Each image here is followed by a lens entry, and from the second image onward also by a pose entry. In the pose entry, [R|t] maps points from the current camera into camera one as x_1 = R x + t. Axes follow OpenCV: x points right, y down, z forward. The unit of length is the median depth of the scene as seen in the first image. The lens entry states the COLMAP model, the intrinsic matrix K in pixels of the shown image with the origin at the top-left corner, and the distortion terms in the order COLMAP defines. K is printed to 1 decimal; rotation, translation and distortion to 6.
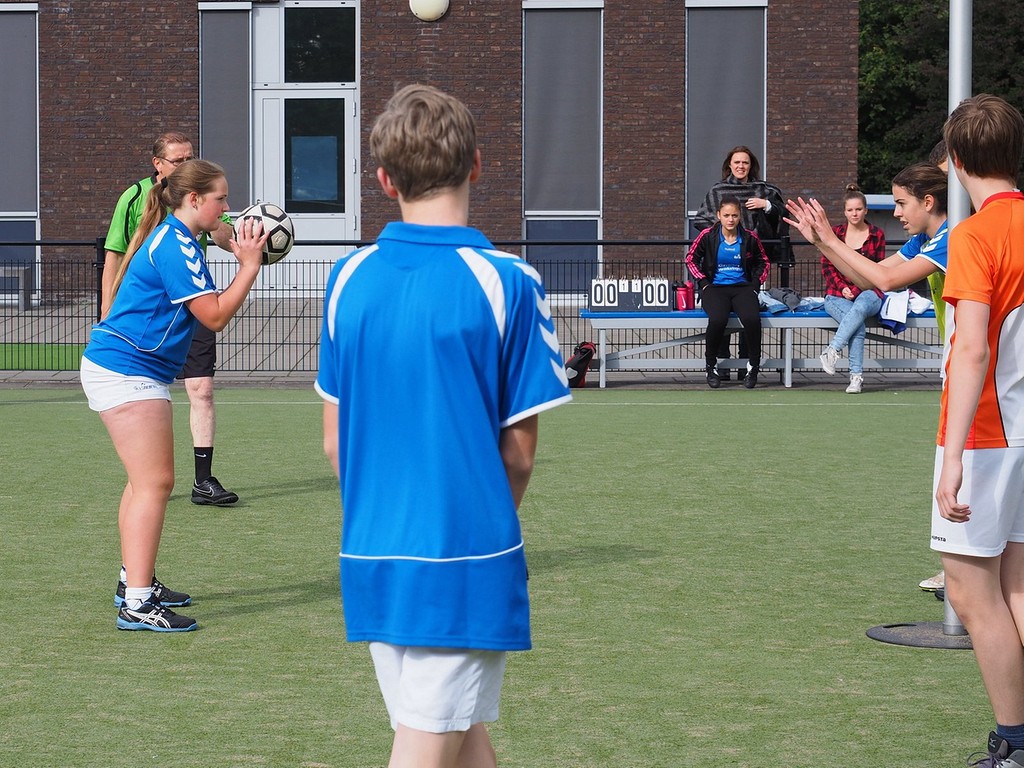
lens RADIAL K [[1030.5, 0, 282.8], [0, 1030.5, 270.8], [0, 0, 1]] dist [-0.001299, -0.006232]
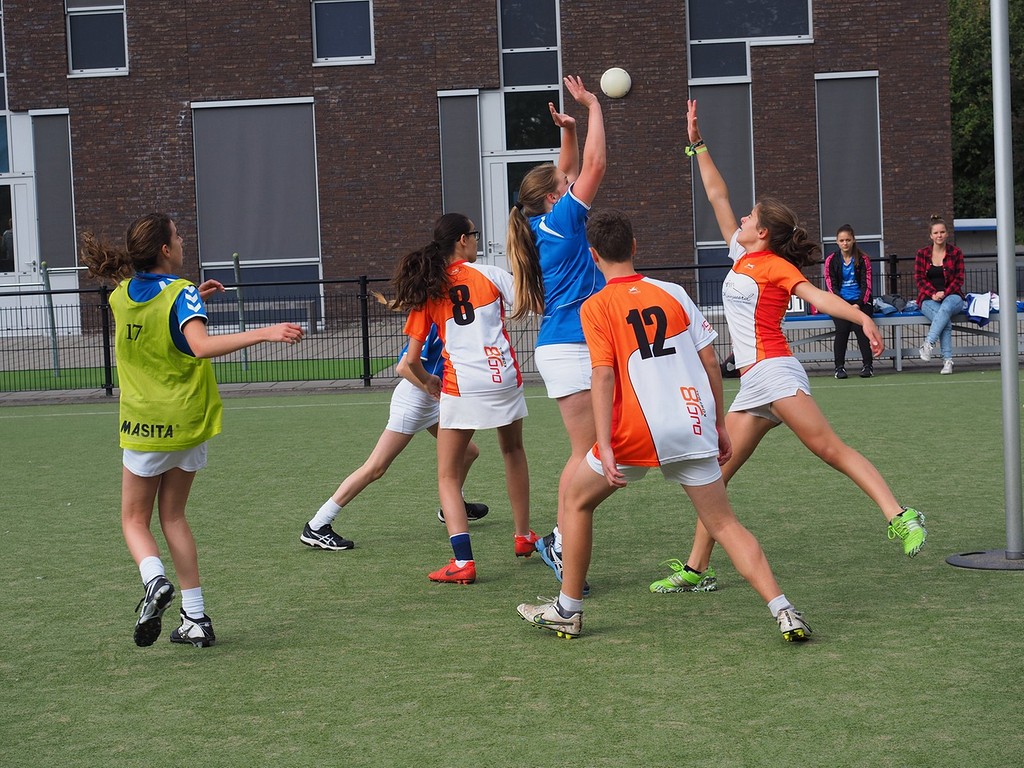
lens RADIAL K [[794.2, 0, 452.5], [0, 794.2, 293.5], [0, 0, 1]] dist [-0.000015, 0.001996]
pose [[0.999231, -0.039069, -0.003245, -0.069378], [0.039050, 0.999220, -0.005844, 0.000160], [0.003471, 0.005712, 0.999978, 0.003476]]
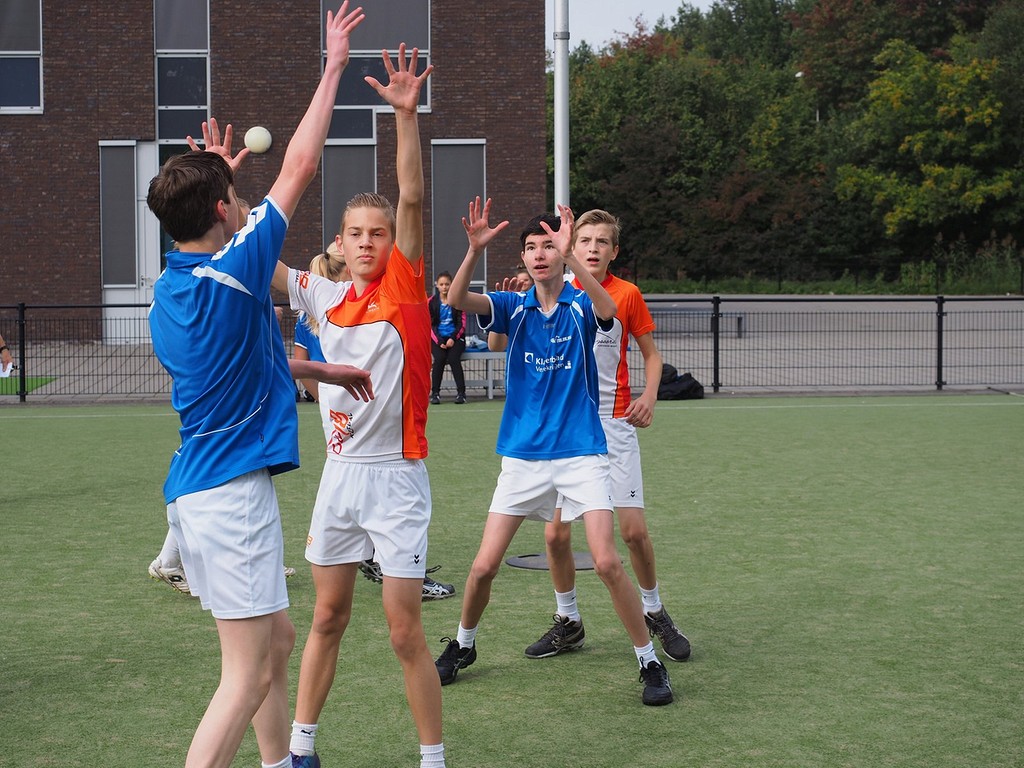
lens RADIAL K [[695.1, 0, 515.4], [0, 695.1, 328.5], [0, 0, 1]] dist [-0.002978, 0.001791]
pose [[0.998758, -0.010387, 0.048737, 0.455449], [0.009934, 0.999905, 0.009521, 0.001160], [-0.048831, -0.009025, 0.998766, -0.011657]]
